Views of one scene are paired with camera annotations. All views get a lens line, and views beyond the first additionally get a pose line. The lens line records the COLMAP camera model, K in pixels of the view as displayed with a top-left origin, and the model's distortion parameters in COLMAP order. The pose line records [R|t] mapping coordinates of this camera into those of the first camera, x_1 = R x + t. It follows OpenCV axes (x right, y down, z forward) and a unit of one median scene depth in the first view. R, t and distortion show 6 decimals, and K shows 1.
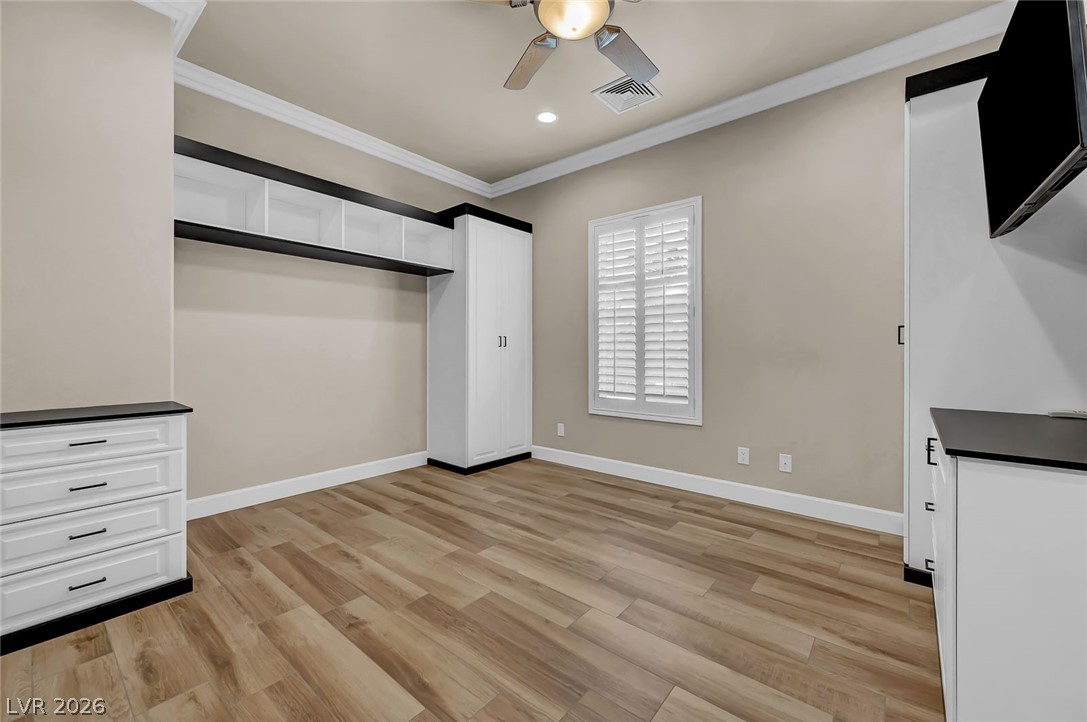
lens RADIAL K [[427.5, 0, 547.5], [0, 427.5, 354.5], [0, 0, 1]] dist [-0.000980, 0.000260]
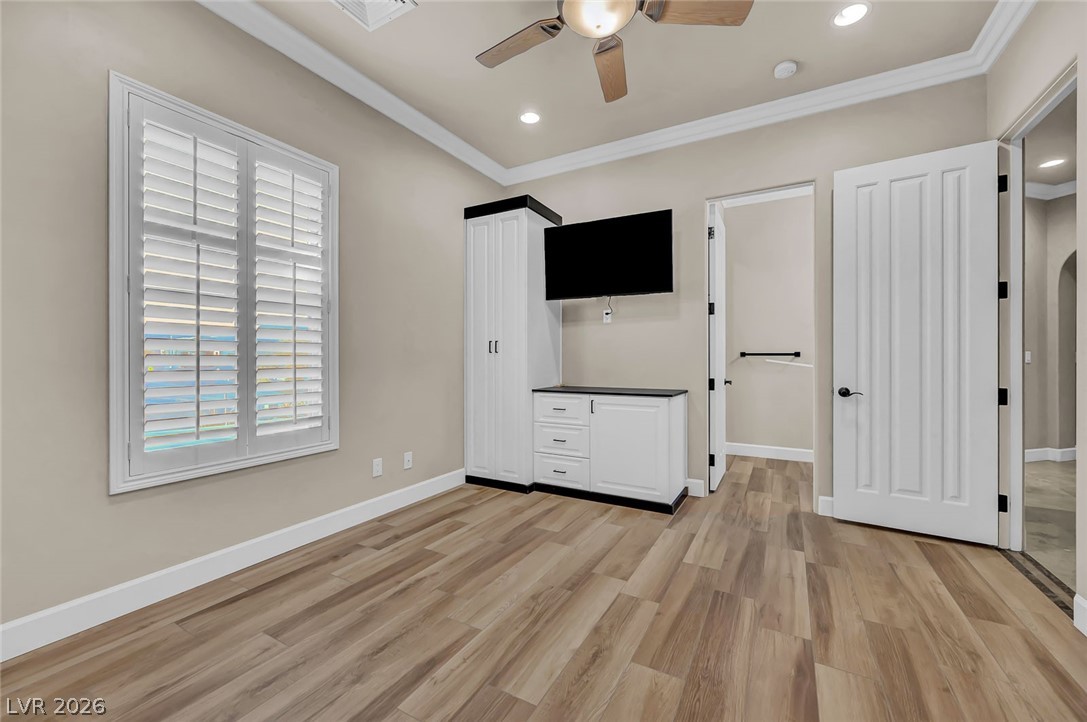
lens RADIAL K [[427.5, 0, 547.2], [0, 427.5, 358.0], [0, 0, 1]] dist [-0.000980, 0.000260]
pose [[-0.168270, -0.003437, 0.985735, -0.640680], [0.007195, 0.999963, 0.004715, -0.009187], [-0.985715, 0.007885, -0.168240, 0.931863]]
